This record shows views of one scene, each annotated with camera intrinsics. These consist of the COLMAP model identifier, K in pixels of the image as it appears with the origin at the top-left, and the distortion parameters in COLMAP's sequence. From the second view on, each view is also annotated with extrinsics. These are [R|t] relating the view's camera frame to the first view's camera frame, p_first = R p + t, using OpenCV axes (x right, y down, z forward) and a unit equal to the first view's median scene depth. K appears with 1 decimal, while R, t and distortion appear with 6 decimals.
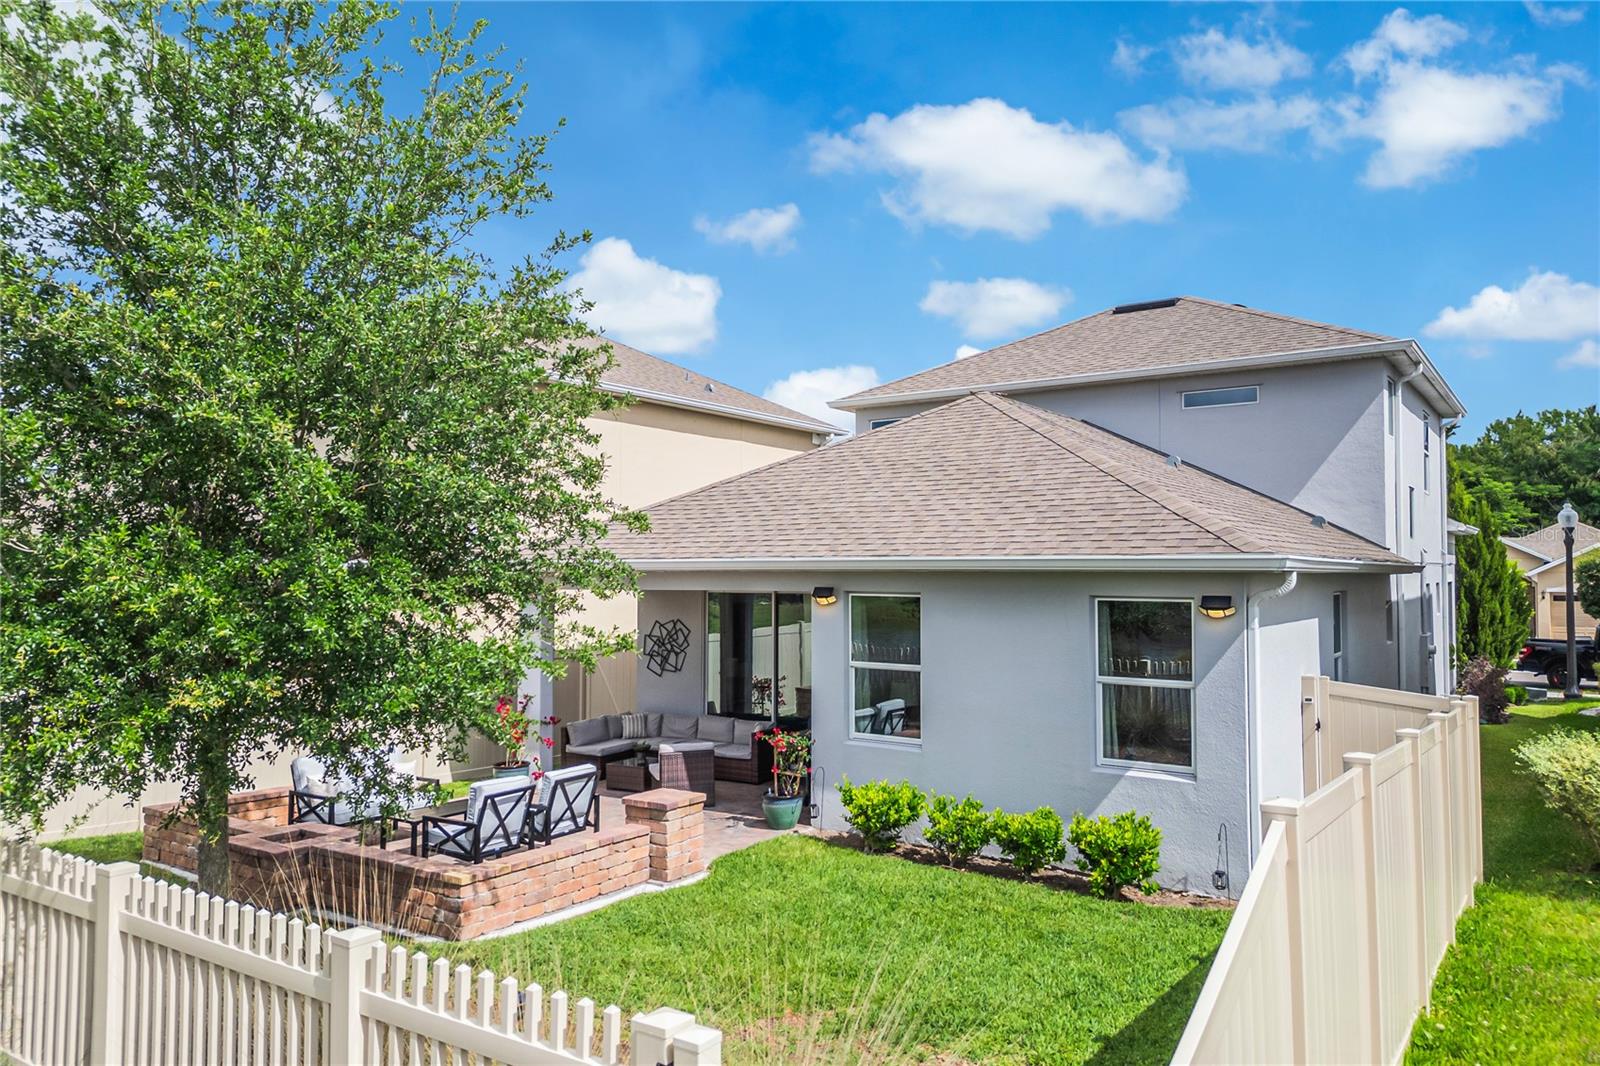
lens RADIAL K [[1109.4, 0, 799.1], [0, 1109.4, 532.5], [0, 0, 1]] dist [0.071320, -0.068011]
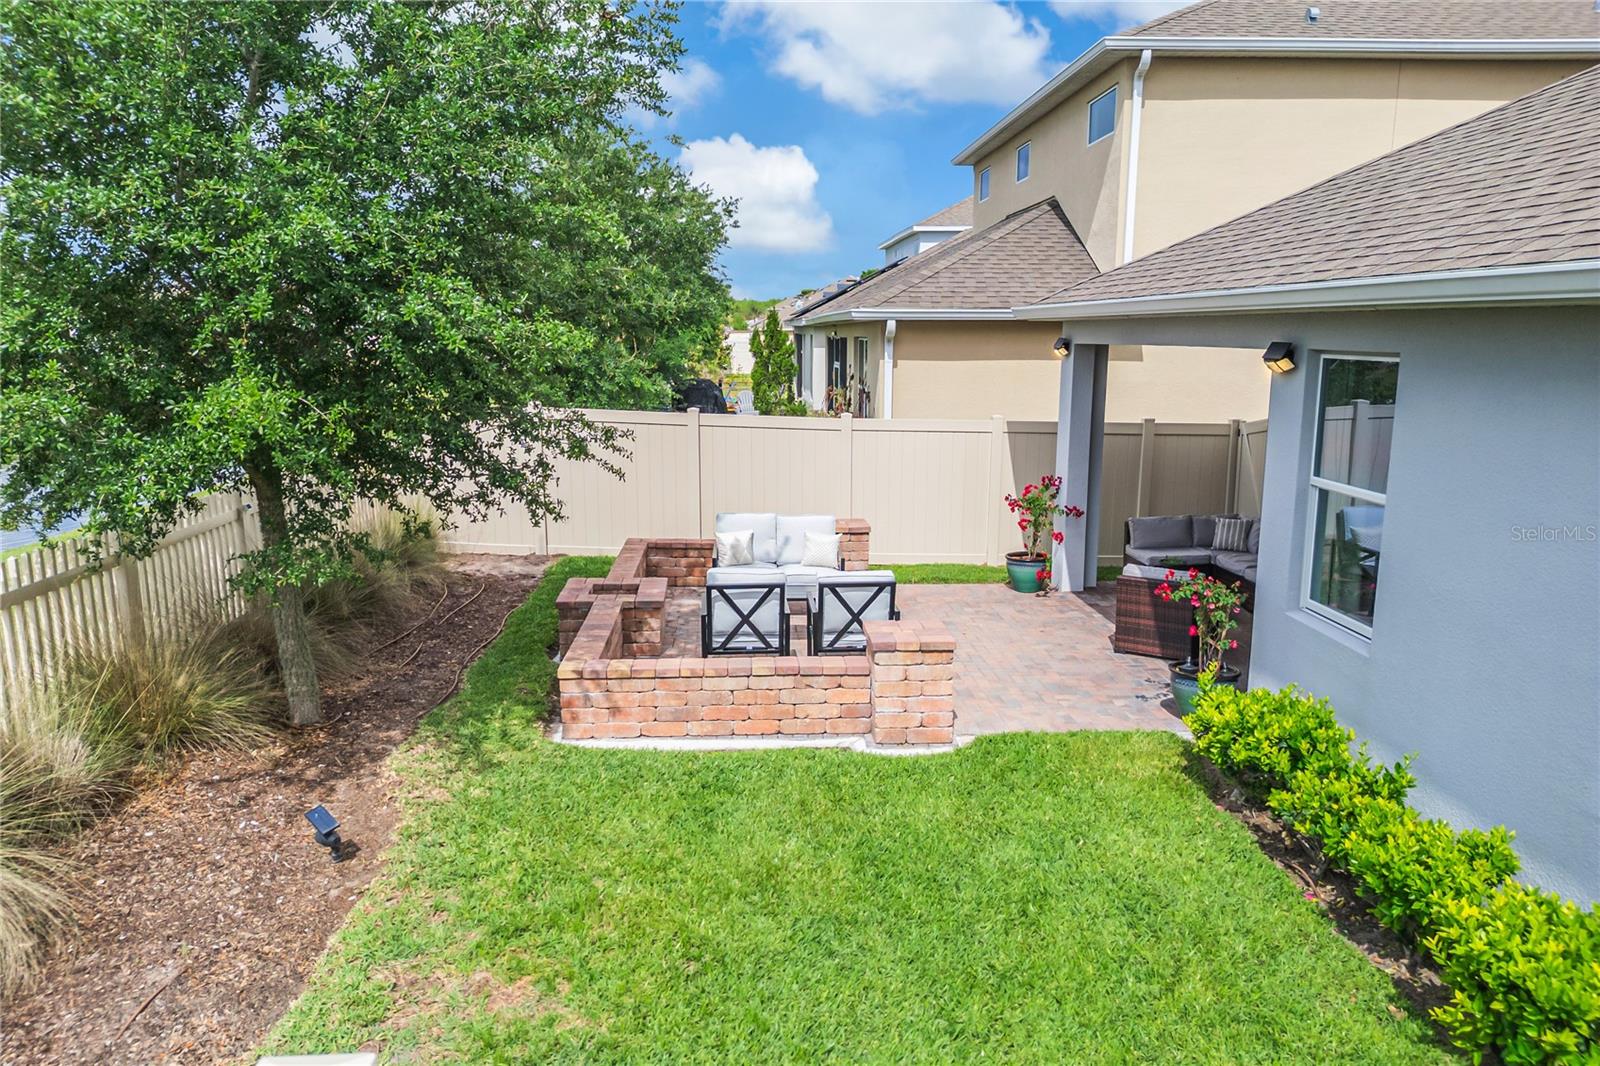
lens RADIAL K [[1109.4, 0, 804.6], [0, 1109.4, 529.6], [0, 0, 1]] dist [0.071320, -0.068011]
pose [[0.616171, 0.147694, -0.773641, 0.398544], [0.026834, 0.977754, 0.208033, 0.018710], [0.787155, -0.148944, 0.598500, 0.534713]]
